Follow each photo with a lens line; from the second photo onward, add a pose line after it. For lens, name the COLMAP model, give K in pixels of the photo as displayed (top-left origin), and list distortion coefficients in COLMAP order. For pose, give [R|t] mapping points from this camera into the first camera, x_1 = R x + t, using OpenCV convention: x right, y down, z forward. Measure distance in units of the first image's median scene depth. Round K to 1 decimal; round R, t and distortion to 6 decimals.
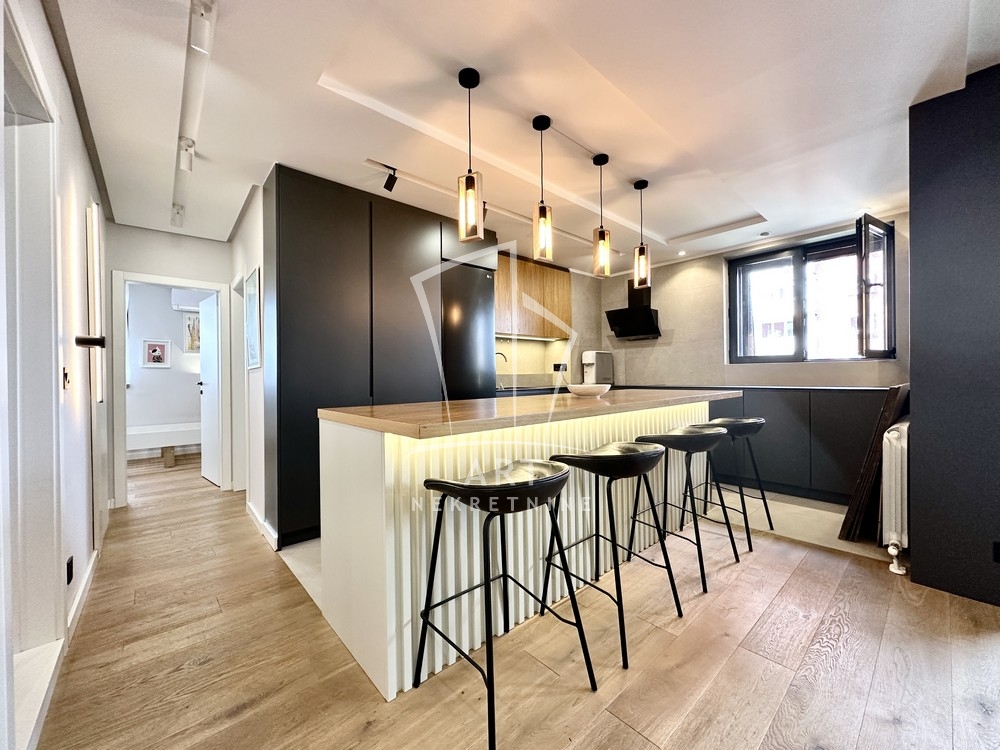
lens RADIAL K [[399.0, 0, 501.6], [0, 399.0, 374.8], [0, 0, 1]] dist [0.002602, -0.000600]
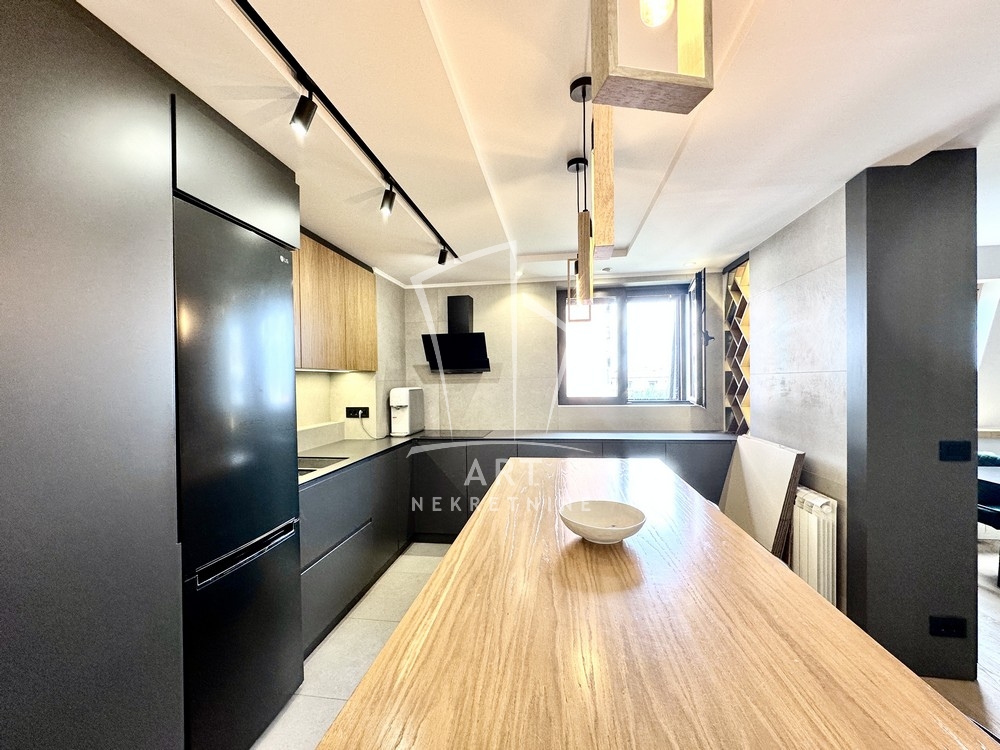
lens RADIAL K [[399.0, 0, 491.9], [0, 399.0, 384.7], [0, 0, 1]] dist [0.002602, -0.000600]
pose [[0.771248, -0.010170, 0.636454, -0.110005], [0.006329, 0.999945, 0.008308, -0.071642], [-0.636504, -0.002379, 0.771270, 0.348024]]
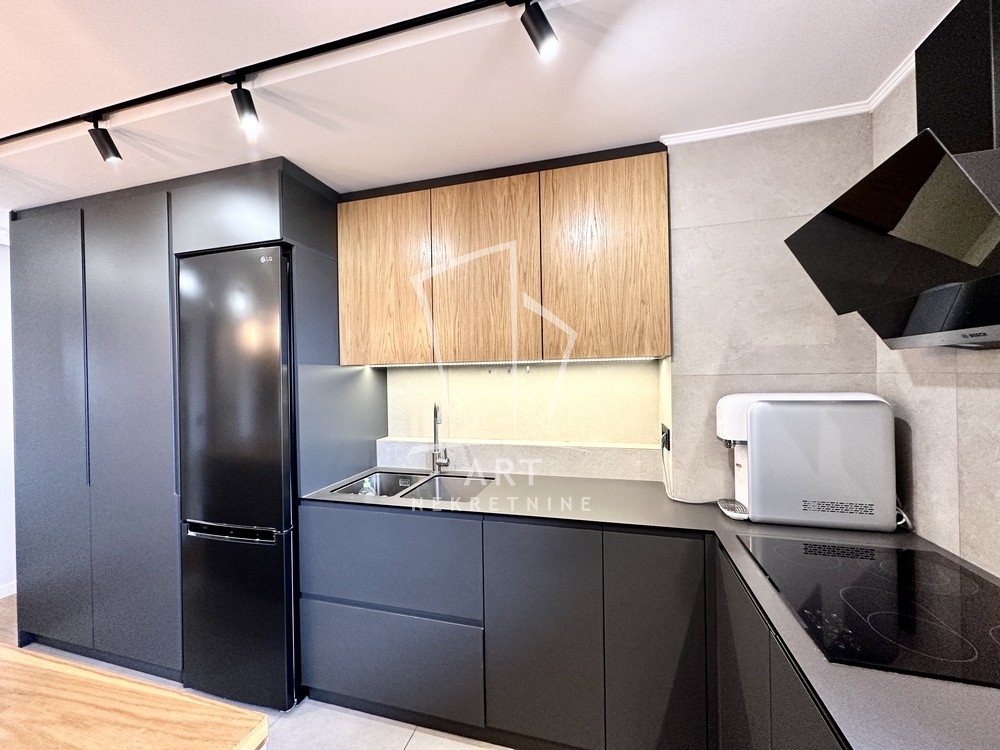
lens RADIAL K [[399.0, 0, 500.1], [0, 399.0, 373.6], [0, 0, 1]] dist [0.002602, -0.000600]
pose [[0.547191, -0.008272, -0.836967, 0.367085], [0.014391, 0.999896, -0.000474, -0.078299], [0.836884, -0.011785, 0.547254, 0.712653]]
